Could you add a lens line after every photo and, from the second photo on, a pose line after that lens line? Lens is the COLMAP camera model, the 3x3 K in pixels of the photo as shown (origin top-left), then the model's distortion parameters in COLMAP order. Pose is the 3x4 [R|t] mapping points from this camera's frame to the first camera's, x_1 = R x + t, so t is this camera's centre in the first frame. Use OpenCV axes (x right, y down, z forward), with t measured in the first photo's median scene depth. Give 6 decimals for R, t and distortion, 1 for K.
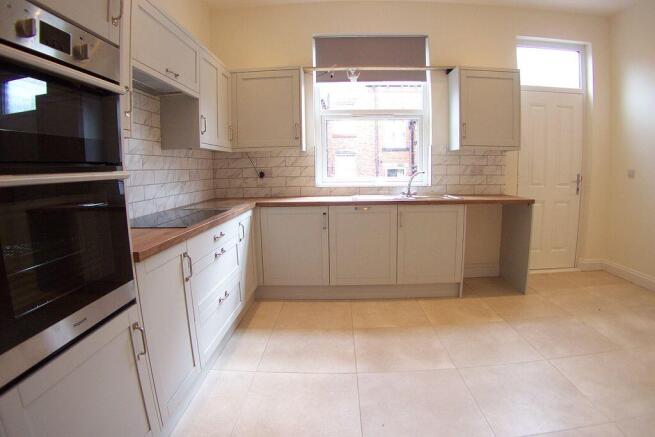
lens RADIAL K [[345.3, 0, 327.5], [0, 345.3, 218.5], [0, 0, 1]] dist [-0.150690, 0.000968]
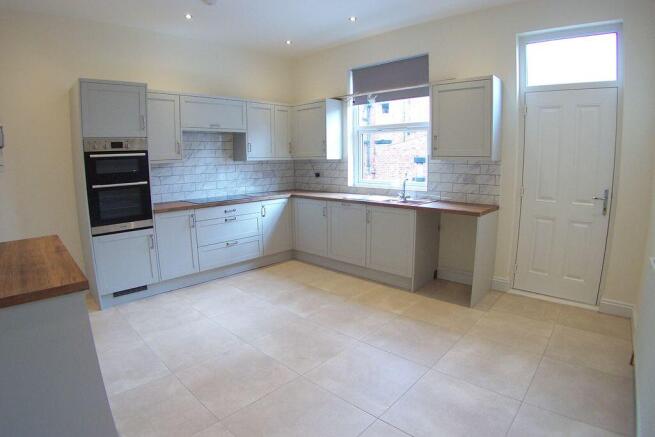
lens RADIAL K [[345.3, 0, 327.5], [0, 345.3, 218.5], [0, 0, 1]] dist [-0.150690, 0.000968]
pose [[0.746259, 0.122113, -0.654359, 0.821186], [-0.096990, 0.992486, 0.074600, -0.061333], [0.658552, 0.007795, 0.752495, -0.047490]]
